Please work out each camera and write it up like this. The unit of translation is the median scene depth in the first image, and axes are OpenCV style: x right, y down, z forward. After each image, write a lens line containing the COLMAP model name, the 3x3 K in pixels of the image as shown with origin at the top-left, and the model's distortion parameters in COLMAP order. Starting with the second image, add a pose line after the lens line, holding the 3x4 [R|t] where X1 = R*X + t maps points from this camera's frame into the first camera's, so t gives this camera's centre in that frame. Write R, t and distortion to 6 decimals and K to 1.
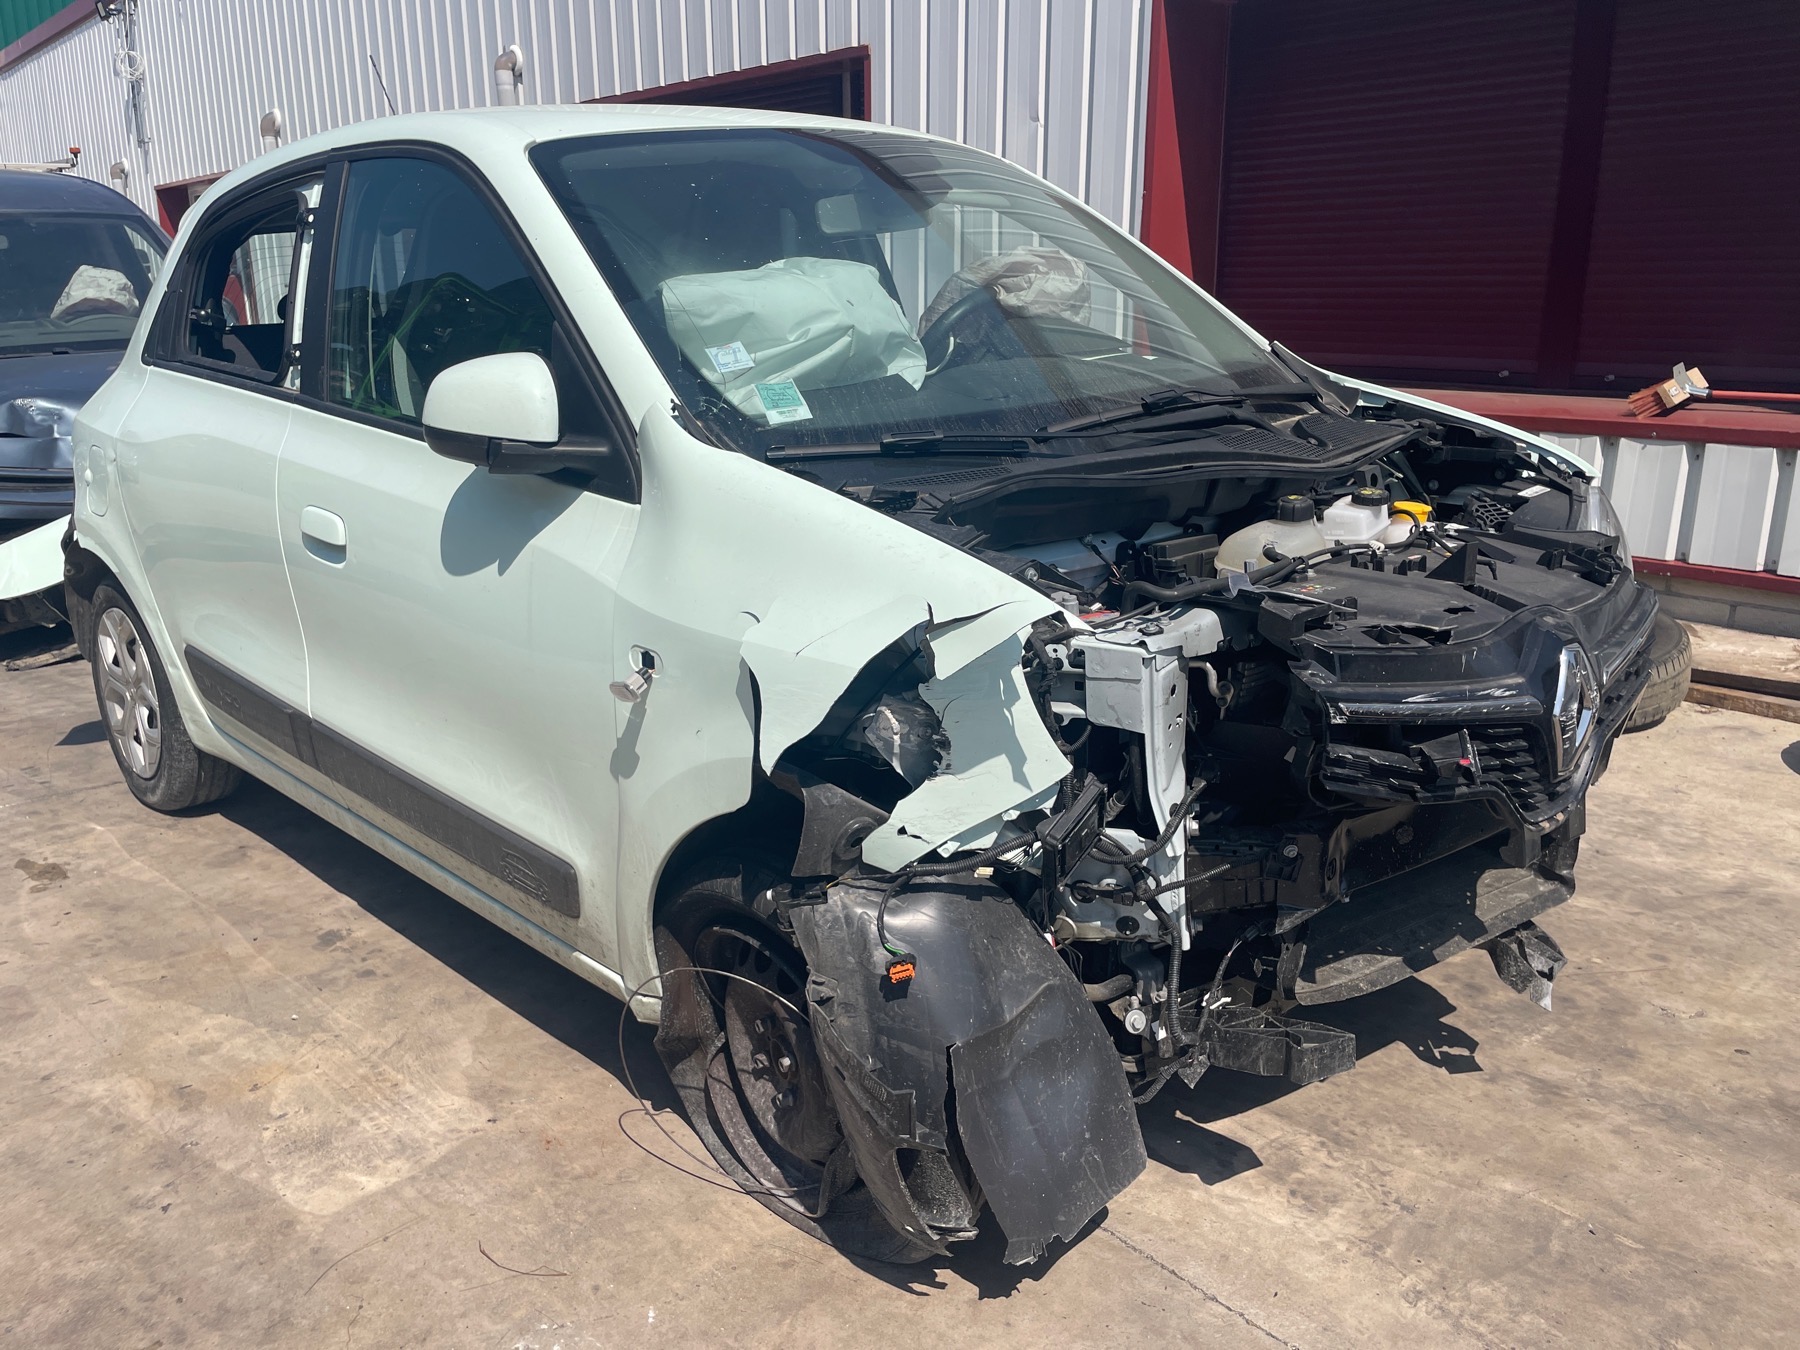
lens RADIAL K [[1356.2, 0, 895.7], [0, 1356.2, 669.7], [0, 0, 1]] dist [0.087320, -0.115163]
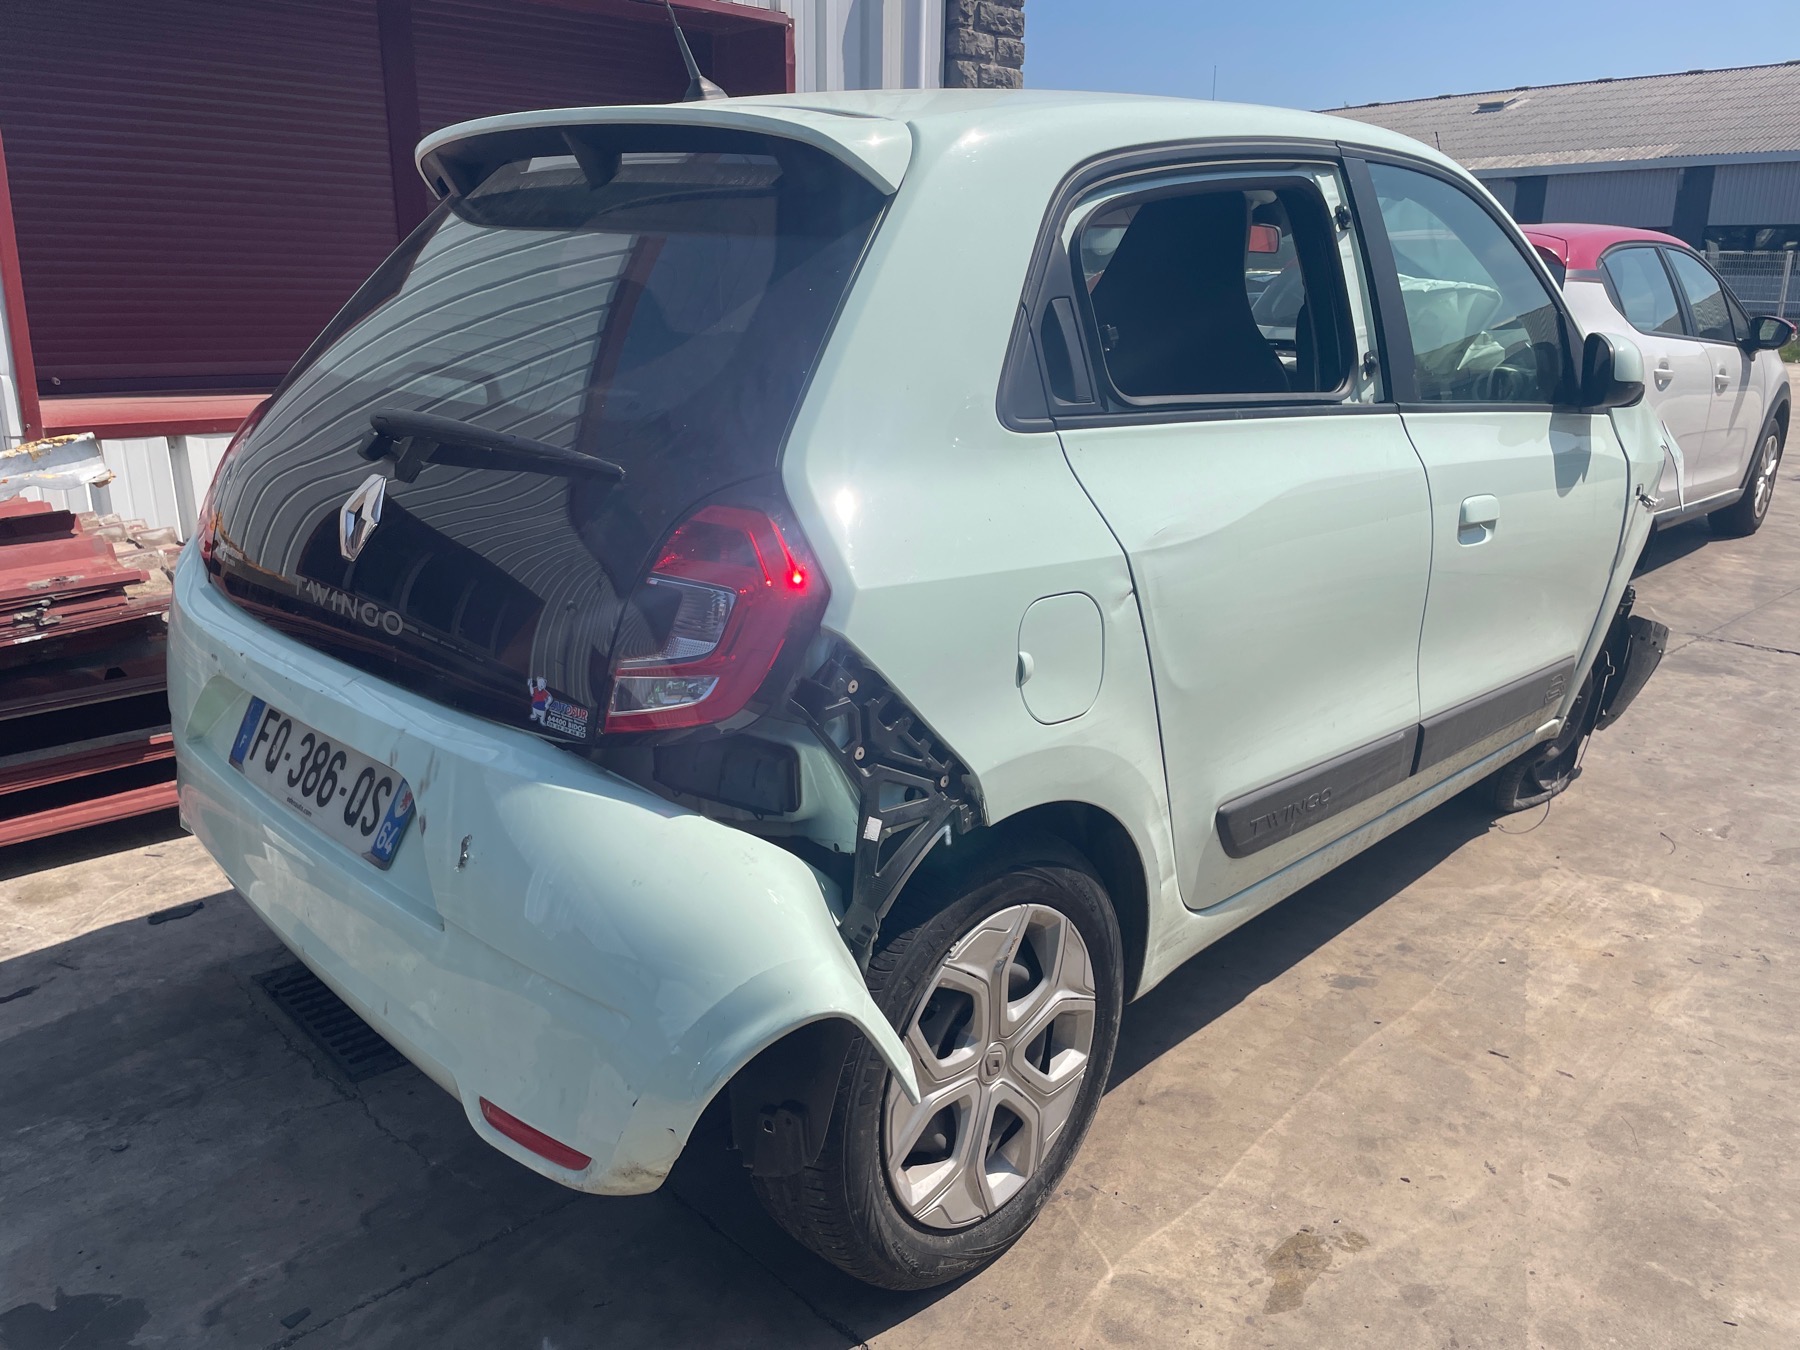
lens RADIAL K [[1361.3, 0, 895.9], [0, 1361.3, 688.2], [0, 0, 1]] dist [0.092497, -0.117550]
pose [[-0.029540, -0.272253, 0.961772, -1.671066], [0.263345, 0.926078, 0.270238, -0.438879], [-0.964249, 0.261261, 0.044340, 1.599148]]
